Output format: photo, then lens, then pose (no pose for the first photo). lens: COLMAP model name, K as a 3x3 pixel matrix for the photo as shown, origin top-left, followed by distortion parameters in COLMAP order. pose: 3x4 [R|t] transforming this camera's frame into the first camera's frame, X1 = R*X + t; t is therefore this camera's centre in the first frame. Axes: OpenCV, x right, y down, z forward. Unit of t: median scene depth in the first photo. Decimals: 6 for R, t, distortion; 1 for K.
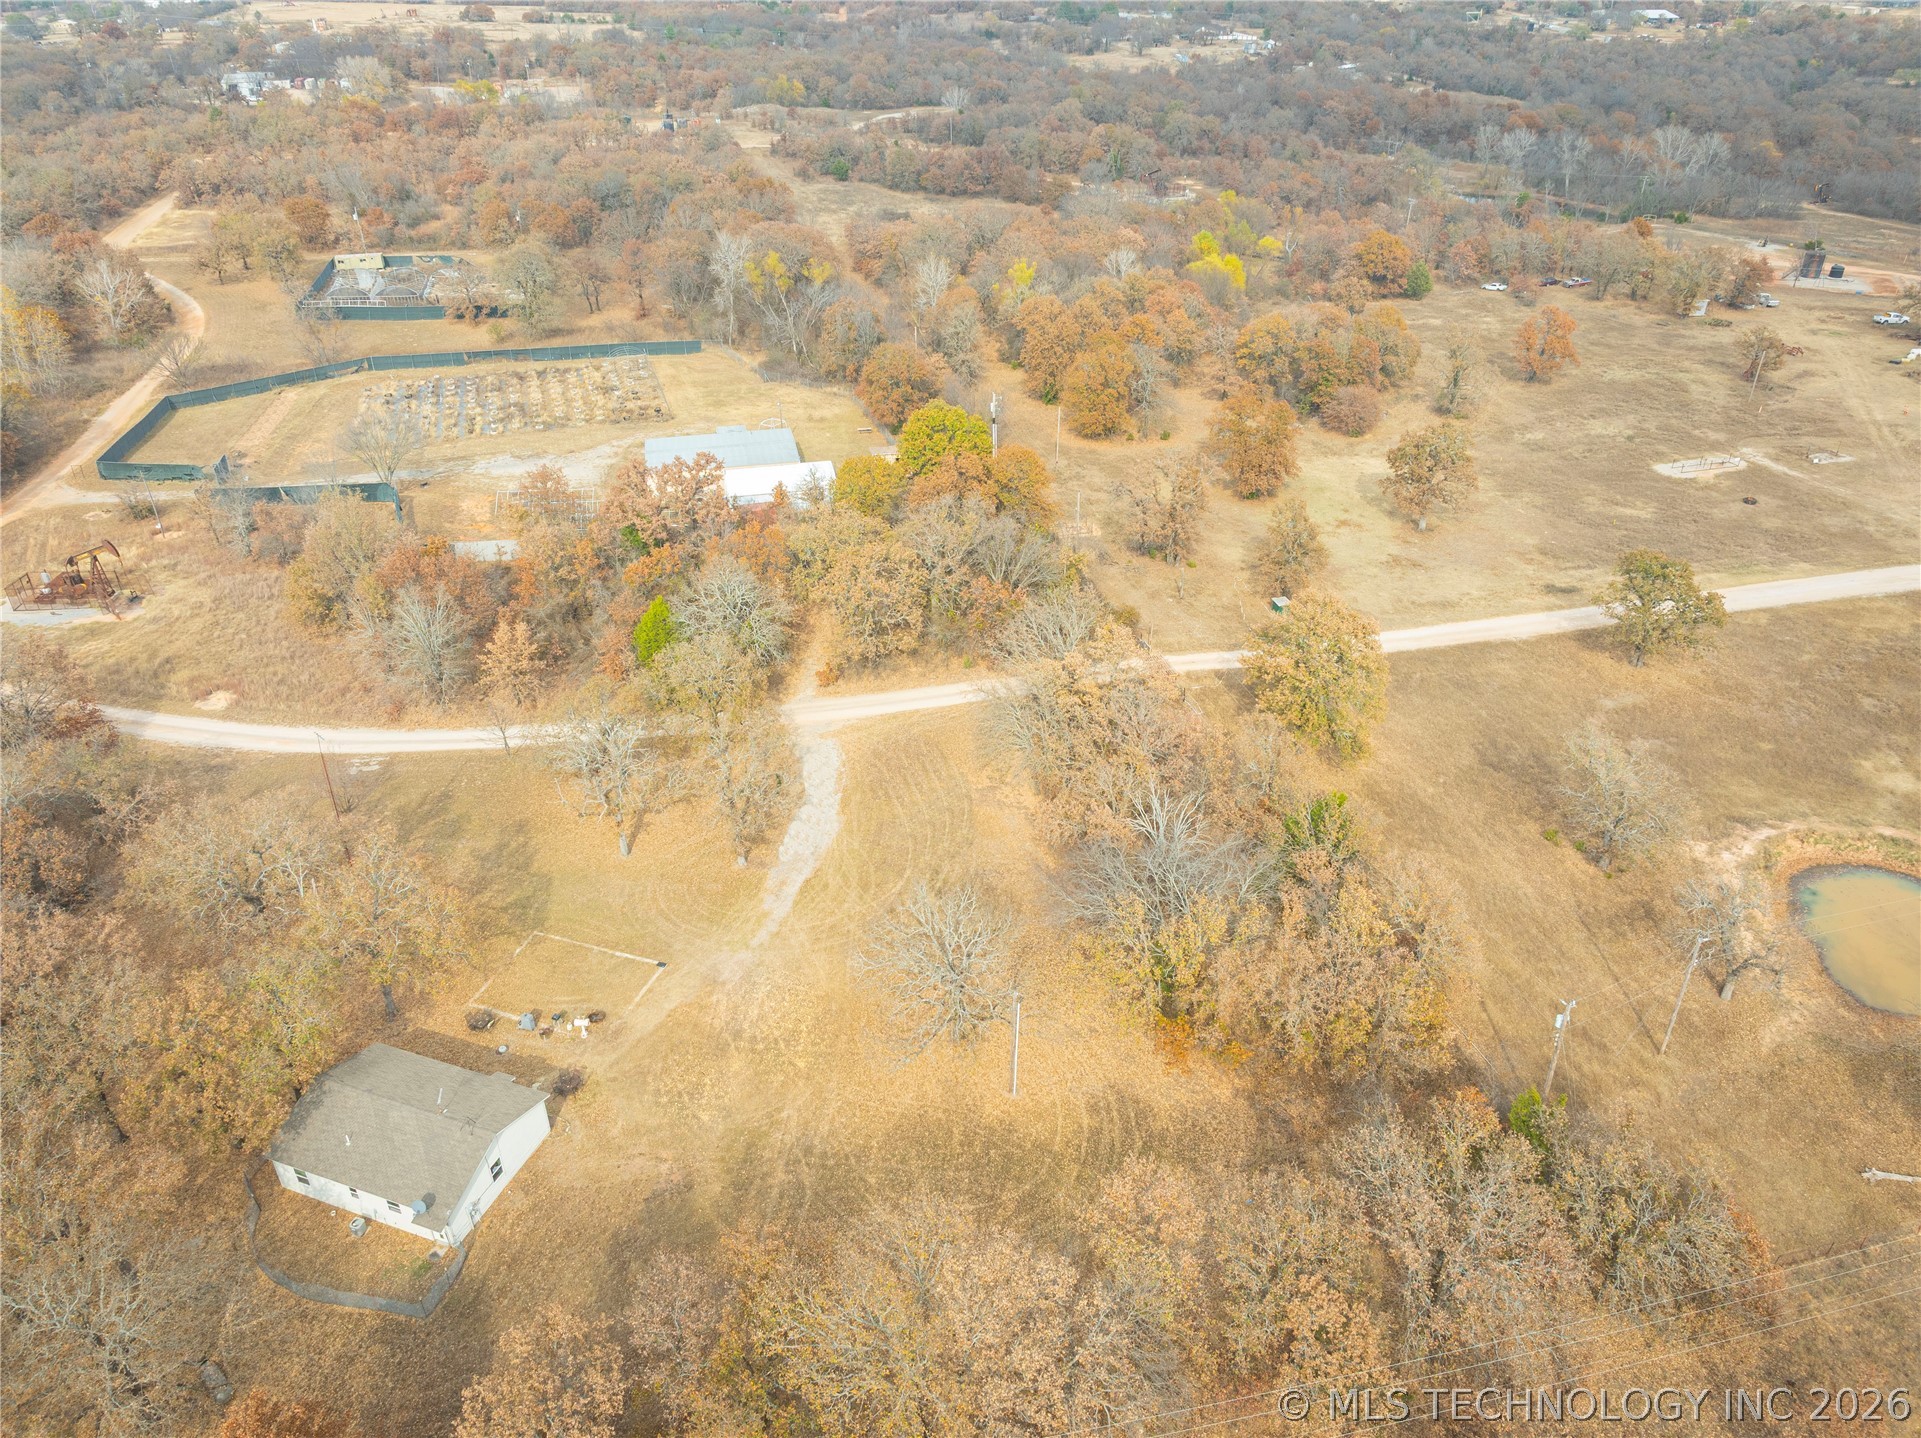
lens RADIAL K [[1355.5, 0, 960.5], [0, 1355.5, 719.0], [0, 0, 1]] dist [-0.040315, 0.028352]
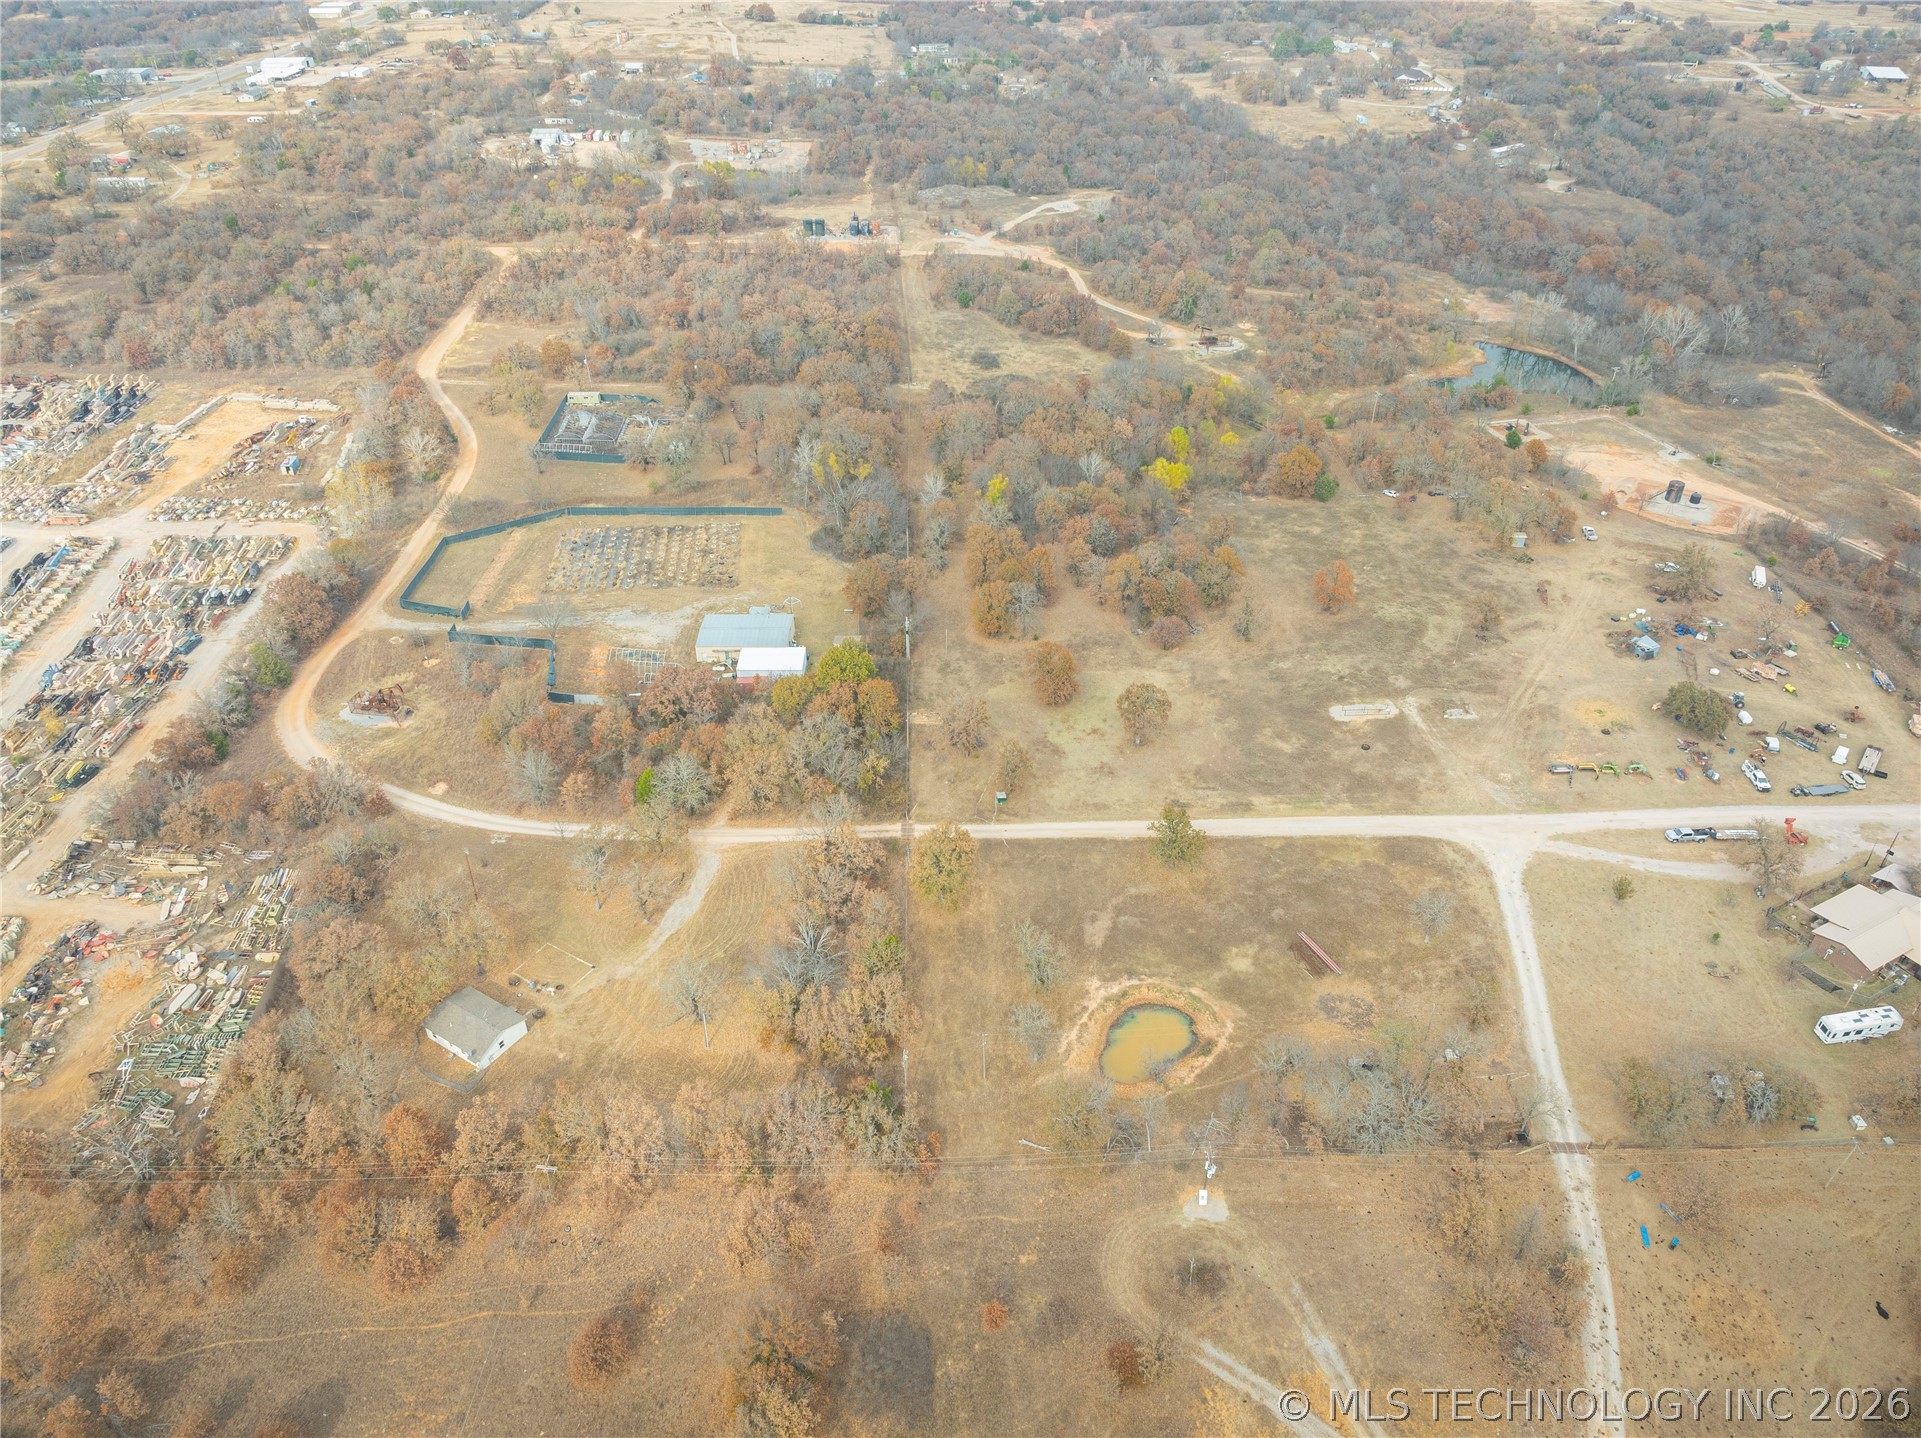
lens RADIAL K [[1355.5, 0, 960.5], [0, 1355.5, 719.0], [0, 0, 1]] dist [-0.040315, 0.028352]
pose [[0.977290, 0.124455, -0.171508, 0.488360], [-0.112525, 0.990611, 0.077644, -0.324851], [0.179561, -0.056582, 0.982118, -0.753507]]
